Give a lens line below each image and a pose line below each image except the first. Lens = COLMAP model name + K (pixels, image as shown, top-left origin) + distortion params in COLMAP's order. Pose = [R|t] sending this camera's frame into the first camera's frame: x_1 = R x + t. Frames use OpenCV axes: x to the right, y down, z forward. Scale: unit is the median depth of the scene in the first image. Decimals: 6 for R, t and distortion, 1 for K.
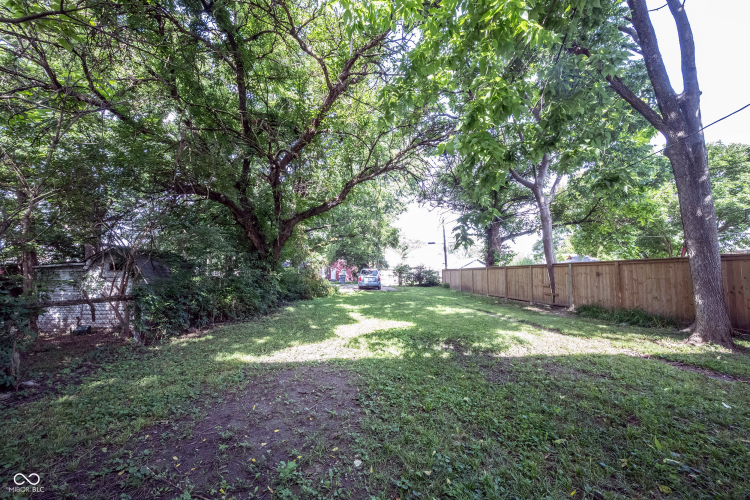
lens RADIAL K [[302.4, 0, 377.7], [0, 302.4, 244.0], [0, 0, 1]] dist [-0.001476, 0.000841]
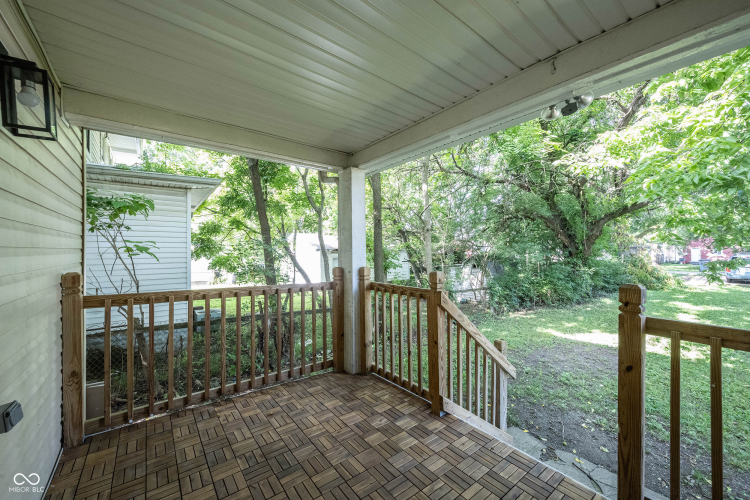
lens RADIAL K [[302.4, 0, 374.5], [0, 302.4, 248.8], [0, 0, 1]] dist [-0.001476, 0.000841]
pose [[0.558886, -0.020786, -0.828984, 0.224353], [0.093572, 0.994882, 0.038139, -0.135501], [0.823948, -0.098885, 0.557971, -0.395470]]
